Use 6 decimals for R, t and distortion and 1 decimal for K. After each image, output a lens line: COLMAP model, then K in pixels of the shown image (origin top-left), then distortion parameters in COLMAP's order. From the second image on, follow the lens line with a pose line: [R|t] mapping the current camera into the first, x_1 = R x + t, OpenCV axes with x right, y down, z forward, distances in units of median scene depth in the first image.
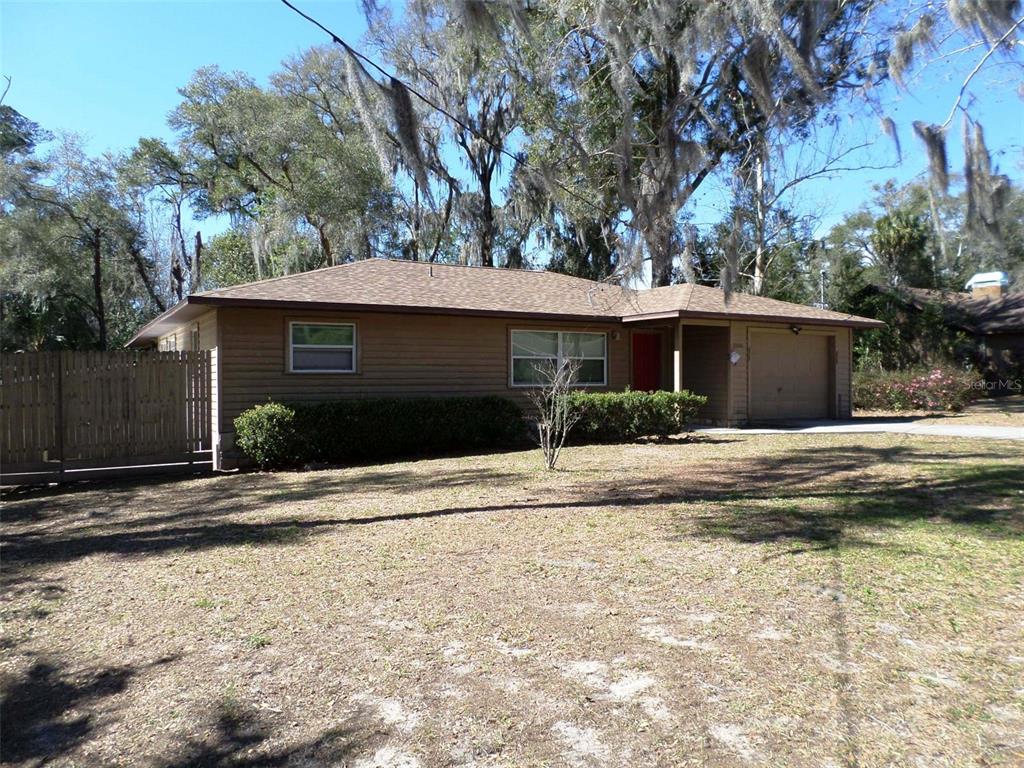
lens RADIAL K [[795.1, 0, 512.0], [0, 795.1, 384.0], [0, 0, 1]] dist [-0.009482, -0.005869]
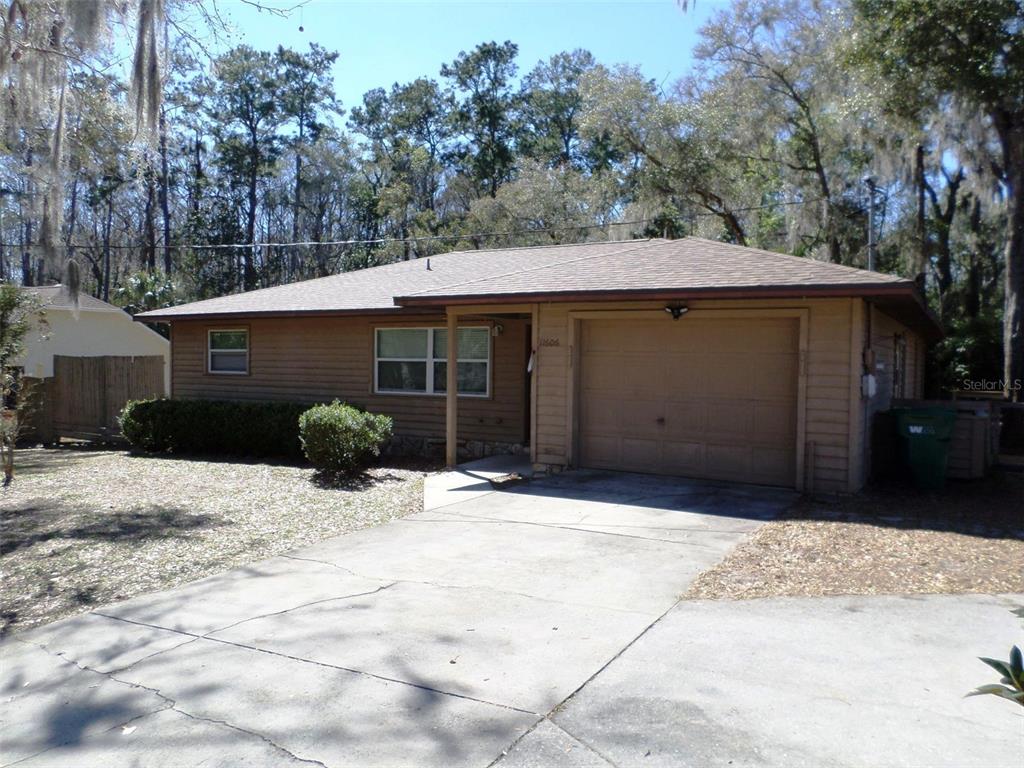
lens RADIAL K [[795.1, 0, 512.0], [0, 795.1, 384.0], [0, 0, 1]] dist [-0.009482, -0.005869]
pose [[0.493853, 0.038346, -0.868700, 0.835294], [-0.013995, 0.999248, 0.036152, -0.040625], [0.869433, -0.005696, 0.494018, 0.694681]]
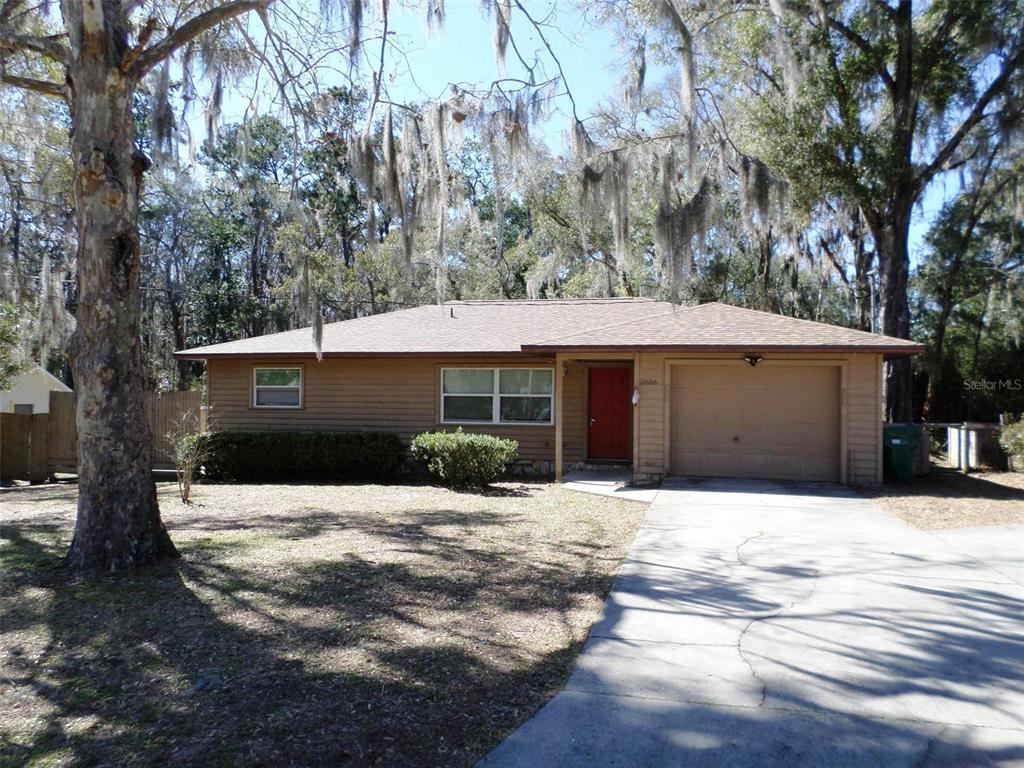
lens RADIAL K [[795.1, 0, 512.0], [0, 795.1, 384.0], [0, 0, 1]] dist [-0.009482, -0.005869]
pose [[0.703776, 0.001682, -0.710420, 0.793286], [-0.012783, 0.999865, -0.010295, -0.038316], [0.710307, 0.016327, 0.703702, 0.338242]]
